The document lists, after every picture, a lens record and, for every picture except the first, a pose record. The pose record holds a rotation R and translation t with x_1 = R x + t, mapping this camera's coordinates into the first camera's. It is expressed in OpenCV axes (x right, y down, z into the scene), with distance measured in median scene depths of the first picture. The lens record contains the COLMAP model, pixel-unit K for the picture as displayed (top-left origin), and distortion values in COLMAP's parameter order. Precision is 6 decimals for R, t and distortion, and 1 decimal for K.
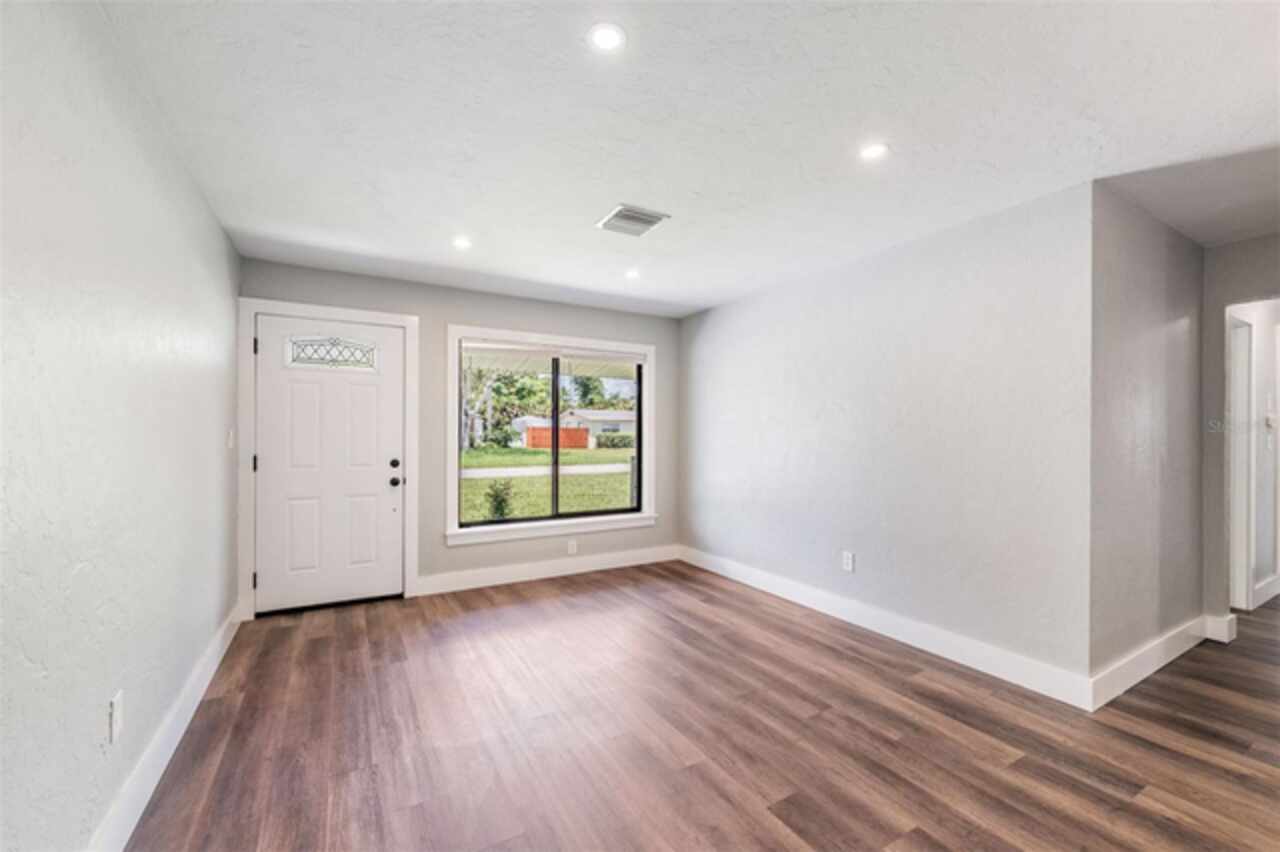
lens RADIAL K [[524.2, 0, 637.9], [0, 524.2, 429.2], [0, 0, 1]] dist [0.000418, 0.000619]
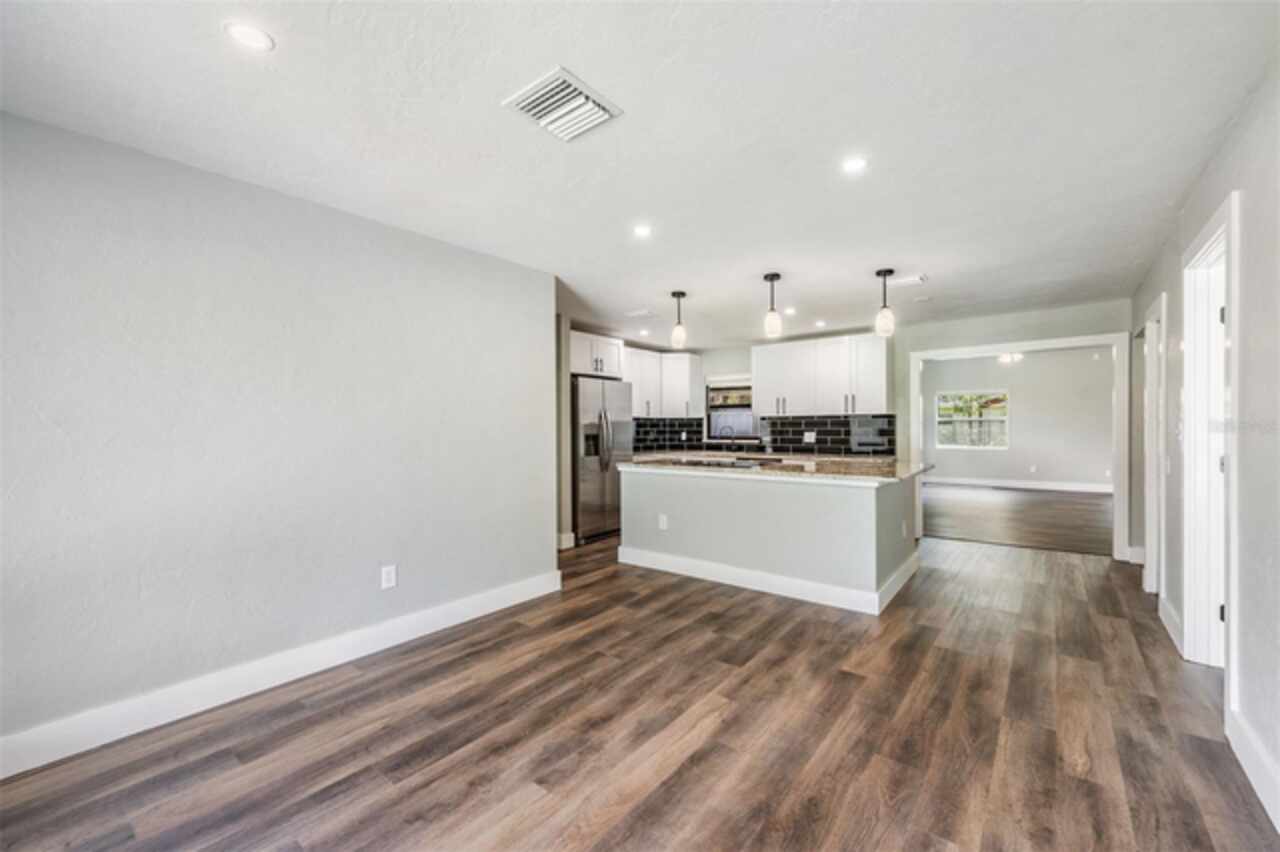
lens RADIAL K [[524.2, 0, 633.1], [0, 524.2, 427.6], [0, 0, 1]] dist [0.000418, 0.000619]
pose [[-0.367361, 0.000327, 0.930078, -0.729730], [0.001789, 0.999998, 0.000355, 0.010956], [-0.930077, 0.001795, -0.367361, 1.267019]]
